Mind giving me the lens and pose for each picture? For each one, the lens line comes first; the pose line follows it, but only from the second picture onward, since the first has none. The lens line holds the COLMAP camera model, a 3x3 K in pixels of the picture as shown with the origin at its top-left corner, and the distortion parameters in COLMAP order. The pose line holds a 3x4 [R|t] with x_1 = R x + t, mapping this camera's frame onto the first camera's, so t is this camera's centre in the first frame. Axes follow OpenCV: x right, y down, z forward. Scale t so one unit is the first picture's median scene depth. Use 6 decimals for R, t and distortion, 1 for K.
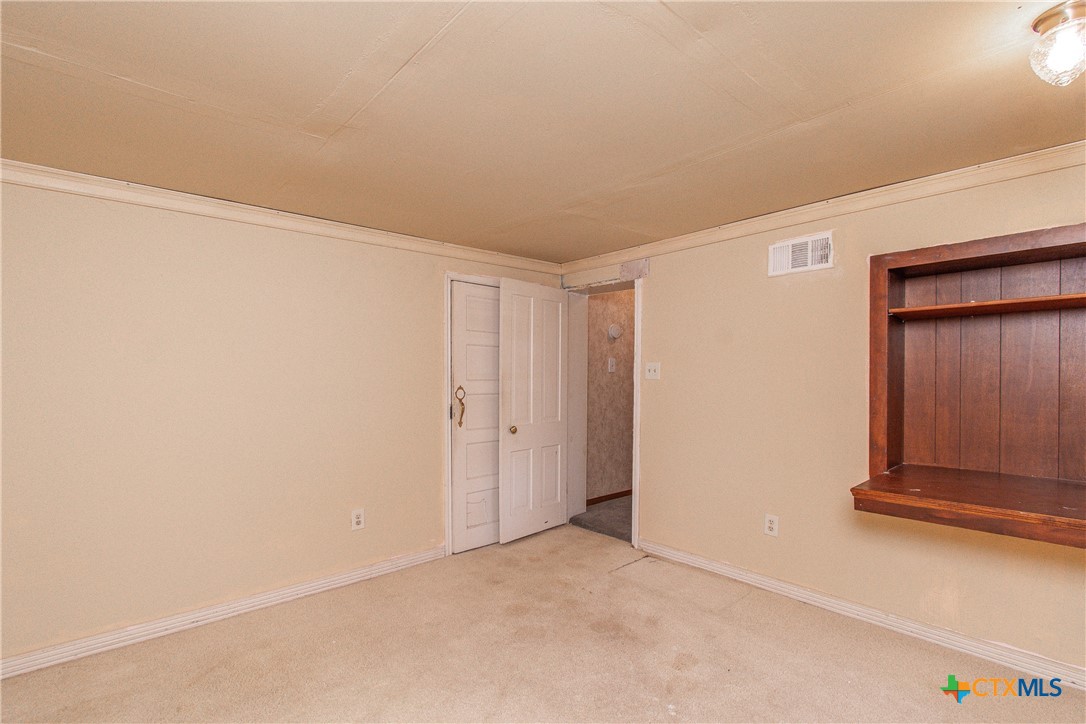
lens RADIAL K [[488.3, 0, 547.4], [0, 488.3, 374.3], [0, 0, 1]] dist [0.000209, -0.000210]
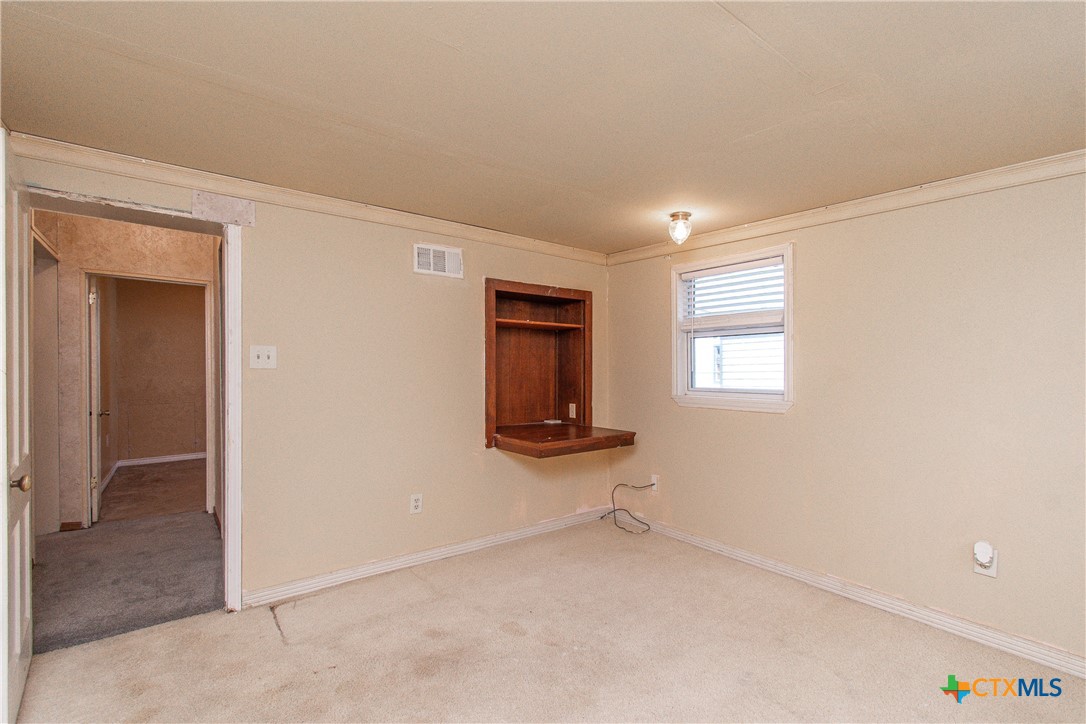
lens RADIAL K [[488.4, 0, 546.3], [0, 488.4, 363.0], [0, 0, 1]] dist [0.000650, 0.000030]
pose [[0.092136, 0.009387, 0.995702, -0.562926], [-0.009006, 0.999923, -0.008593, 0.004694], [-0.995706, -0.008176, 0.092213, 0.588241]]
